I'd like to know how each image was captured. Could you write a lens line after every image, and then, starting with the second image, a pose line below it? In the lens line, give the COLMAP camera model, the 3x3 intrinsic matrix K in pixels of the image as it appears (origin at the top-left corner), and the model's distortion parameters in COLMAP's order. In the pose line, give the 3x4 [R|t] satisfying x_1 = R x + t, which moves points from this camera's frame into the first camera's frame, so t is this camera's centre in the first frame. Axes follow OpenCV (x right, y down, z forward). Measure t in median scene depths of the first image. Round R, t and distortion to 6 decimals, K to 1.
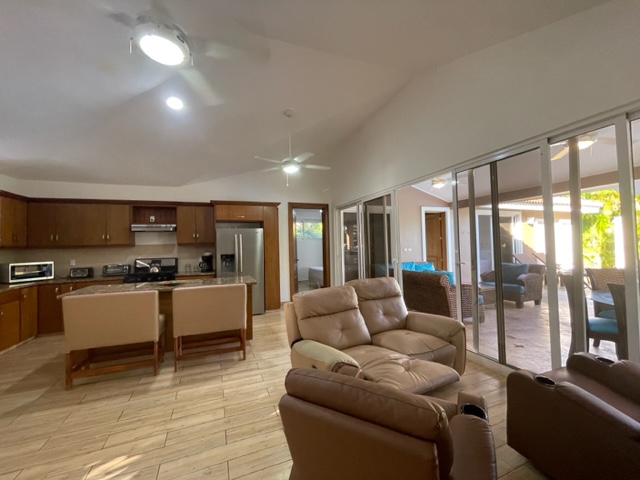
lens RADIAL K [[259.1, 0, 318.0], [0, 259.1, 239.0], [0, 0, 1]] dist [-0.001592, 0.000082]
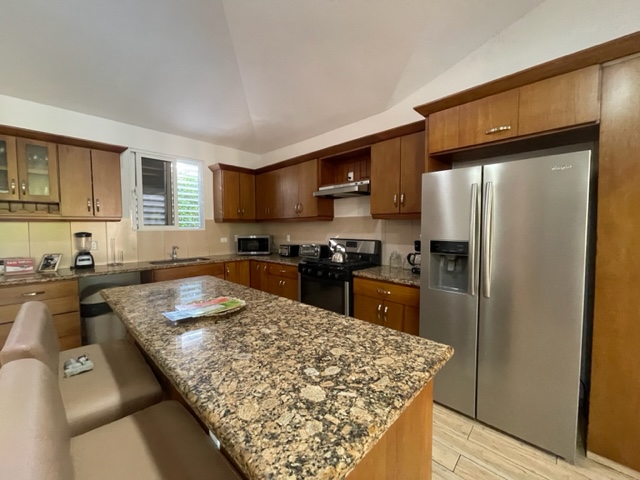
lens RADIAL K [[259.1, 0, 318.0], [0, 259.1, 239.0], [0, 0, 1]] dist [-0.001592, 0.000082]
pose [[0.422301, 0.066834, -0.903988, -0.091200], [0.014838, 0.996635, 0.080616, 0.022193], [0.906334, -0.047458, 0.419888, 0.663965]]
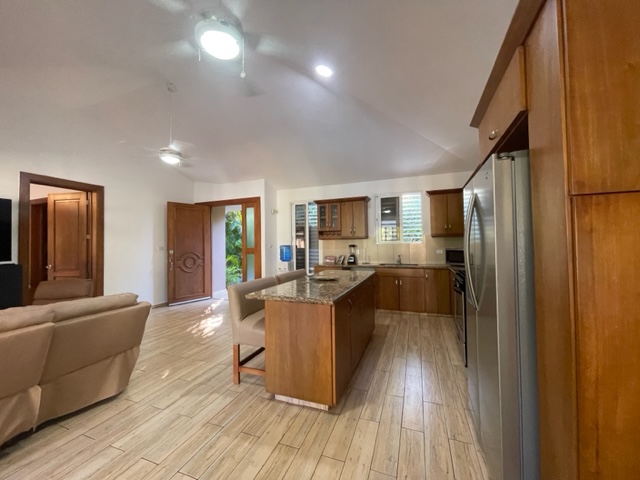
lens RADIAL K [[259.1, 0, 318.0], [0, 259.1, 239.0], [0, 0, 1]] dist [-0.001592, 0.000082]
pose [[-0.675133, 0.022892, -0.737341, 0.073662], [0.050052, 0.998637, -0.014824, 0.030895], [0.735996, -0.046914, -0.675358, 1.061579]]
